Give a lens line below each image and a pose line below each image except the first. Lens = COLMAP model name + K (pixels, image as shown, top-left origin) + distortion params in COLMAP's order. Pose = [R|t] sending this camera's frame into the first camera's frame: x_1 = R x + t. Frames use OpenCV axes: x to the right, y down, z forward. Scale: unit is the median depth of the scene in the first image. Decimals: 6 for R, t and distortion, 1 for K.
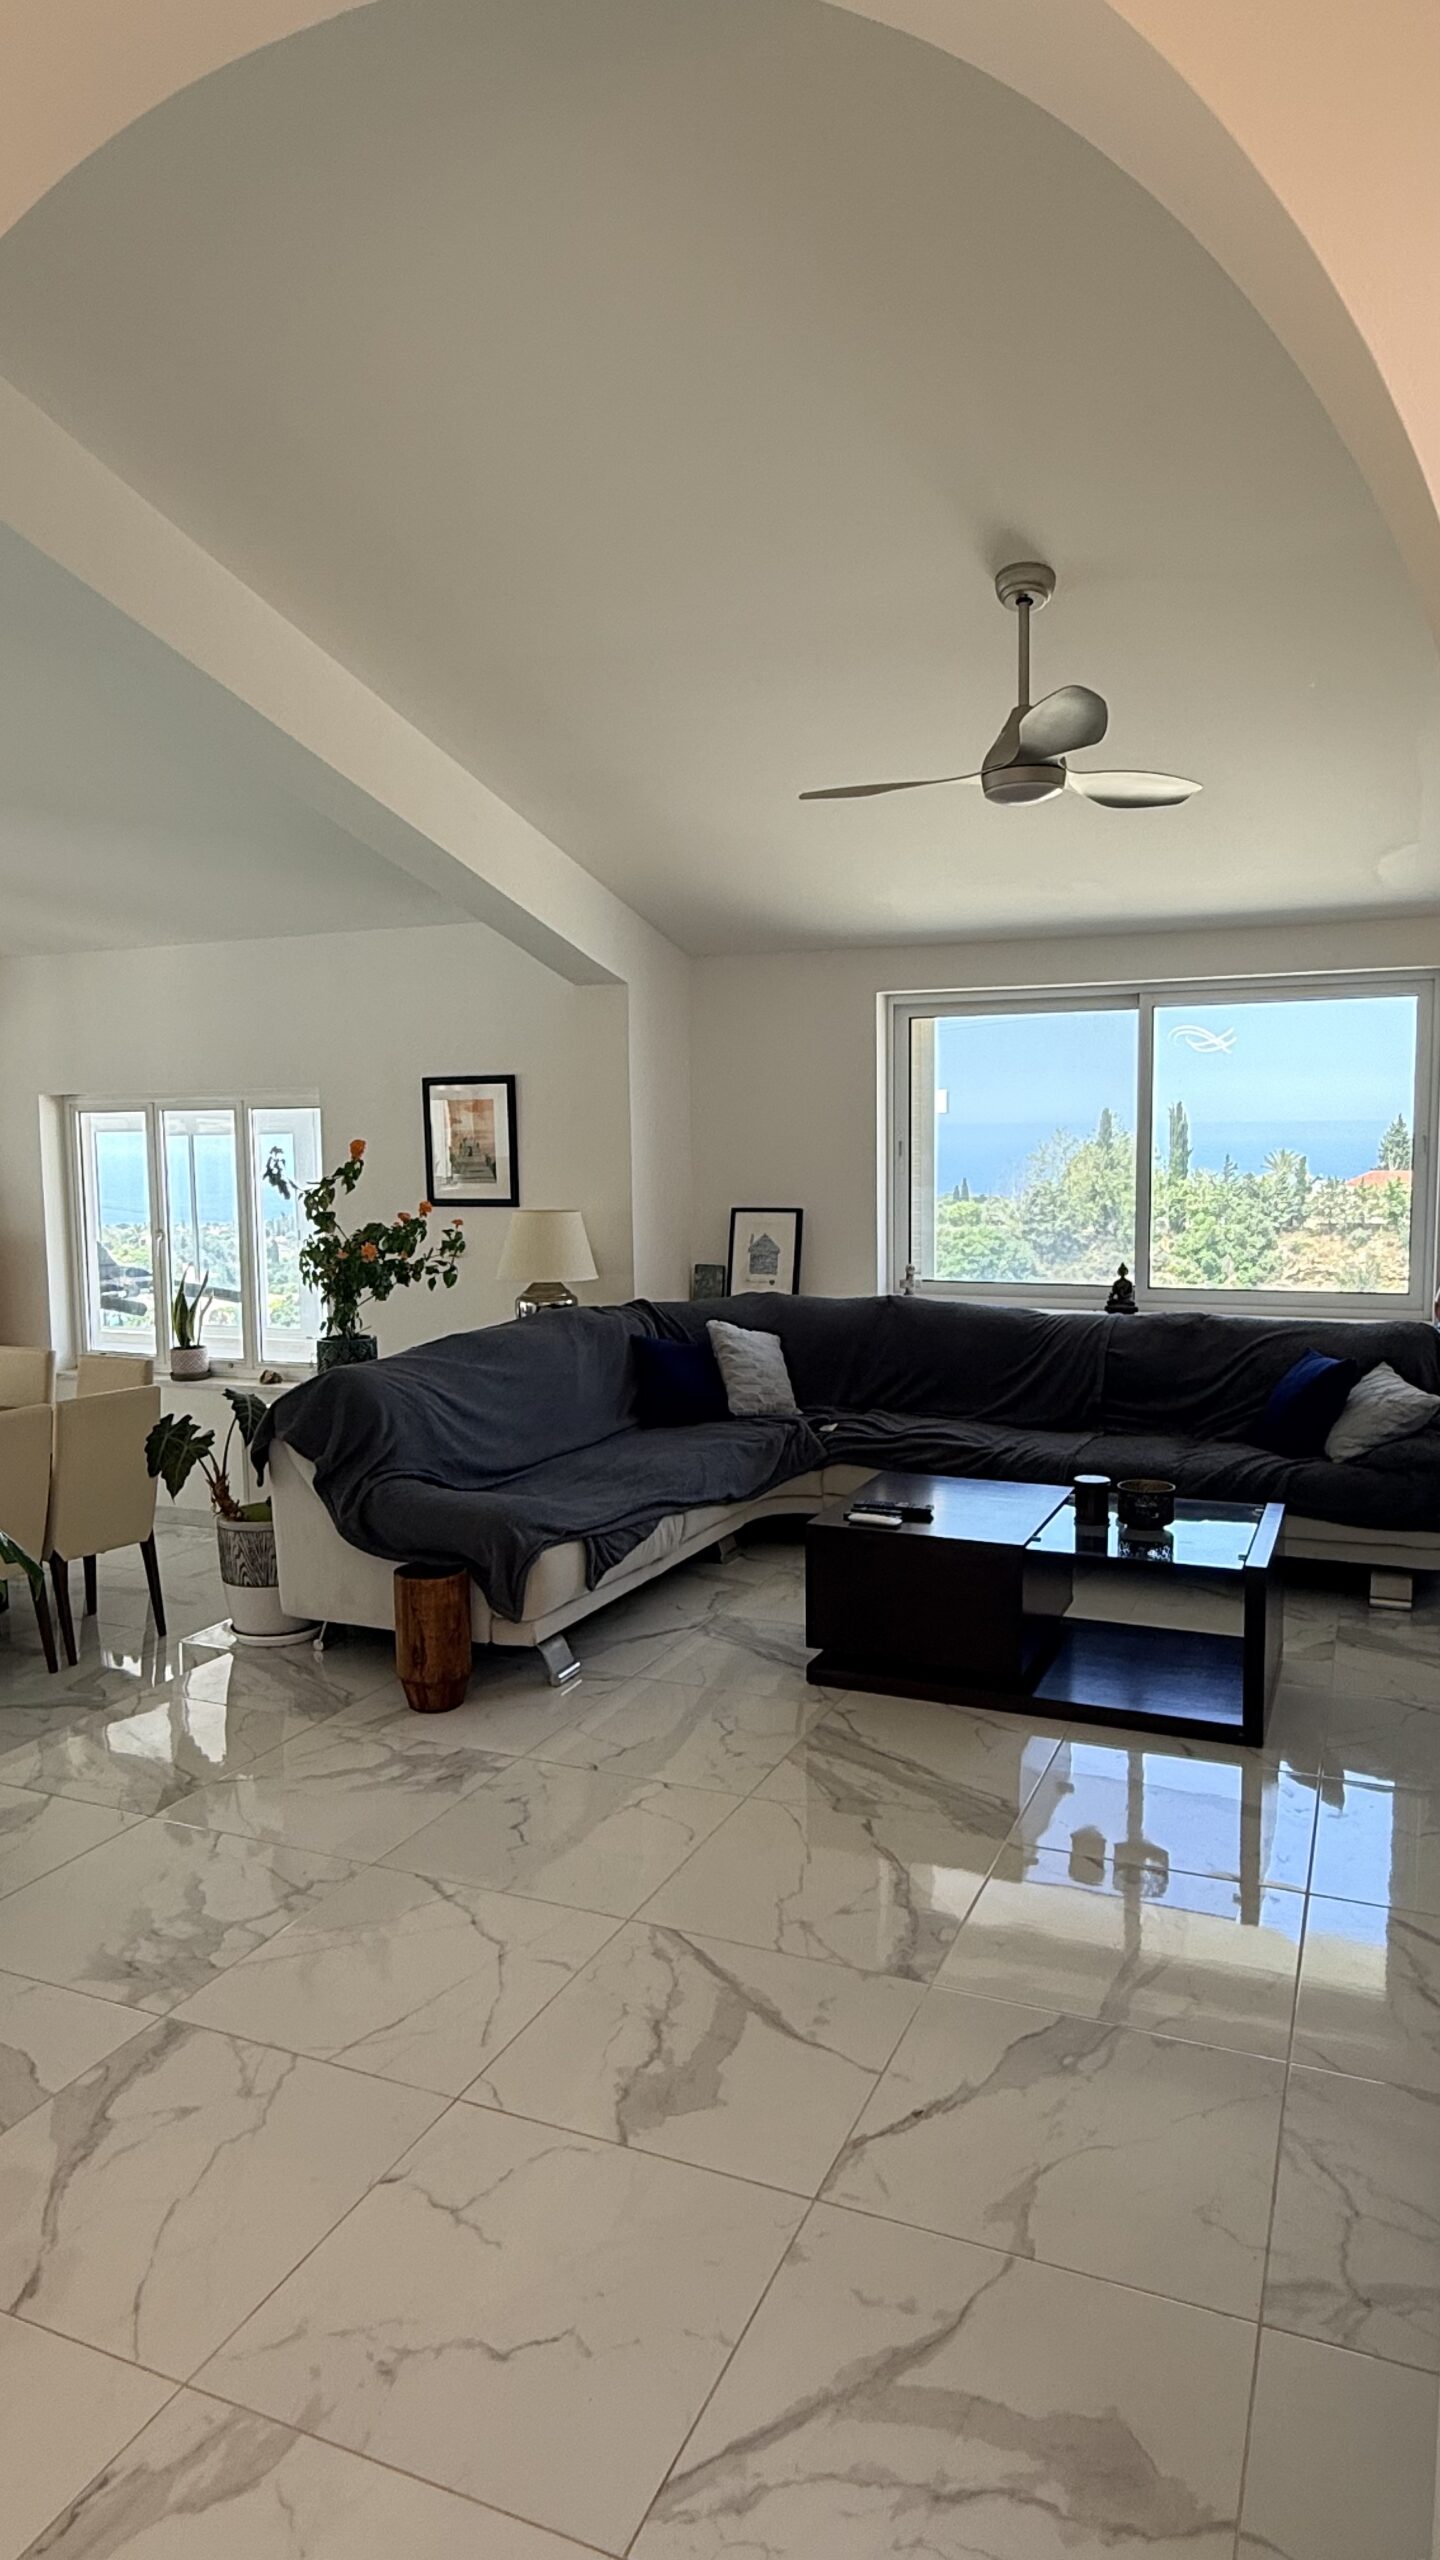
lens RADIAL K [[1540.5, 0, 718.8], [0, 1540.5, 1282.8], [0, 0, 1]] dist [0.000821, -0.001272]
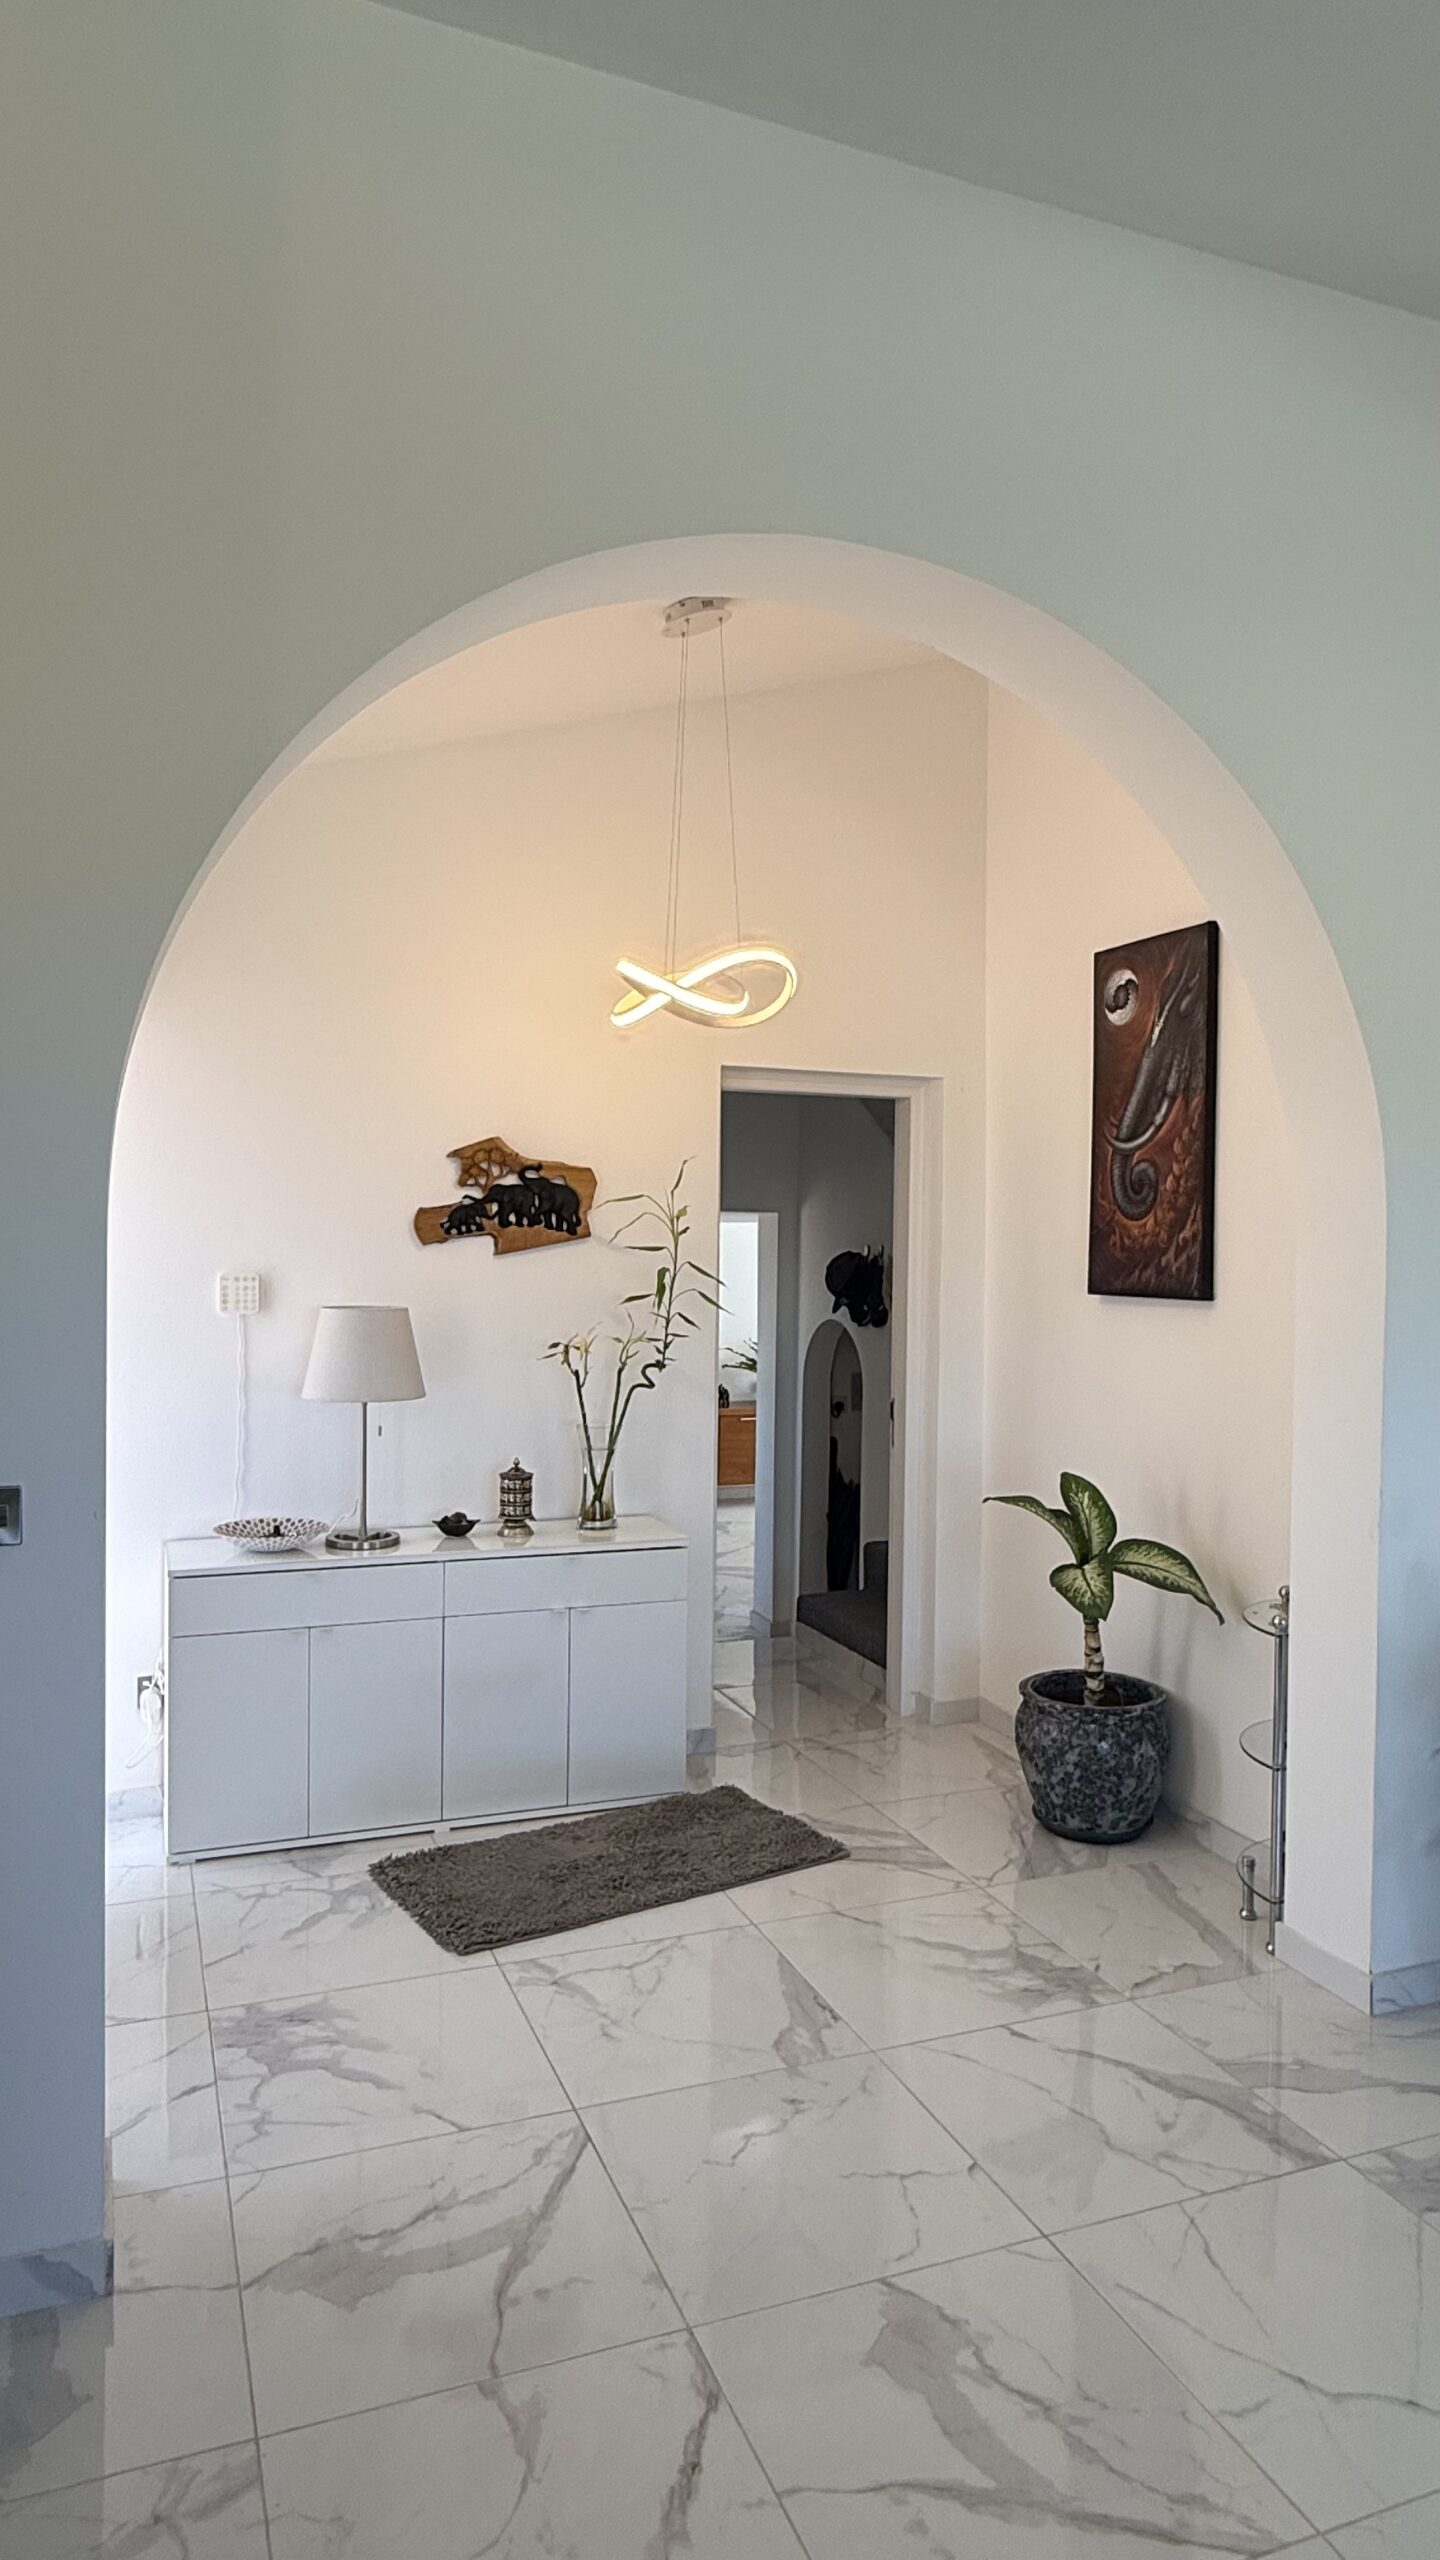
lens RADIAL K [[1540.5, 0, 723.8], [0, 1540.5, 1280.0], [0, 0, 1]] dist [0.000821, -0.001272]
pose [[-0.709126, 0.018581, -0.704837, 0.805099], [-0.073745, 0.992215, 0.100351, -0.208292], [0.701215, 0.123140, -0.702235, 1.767602]]
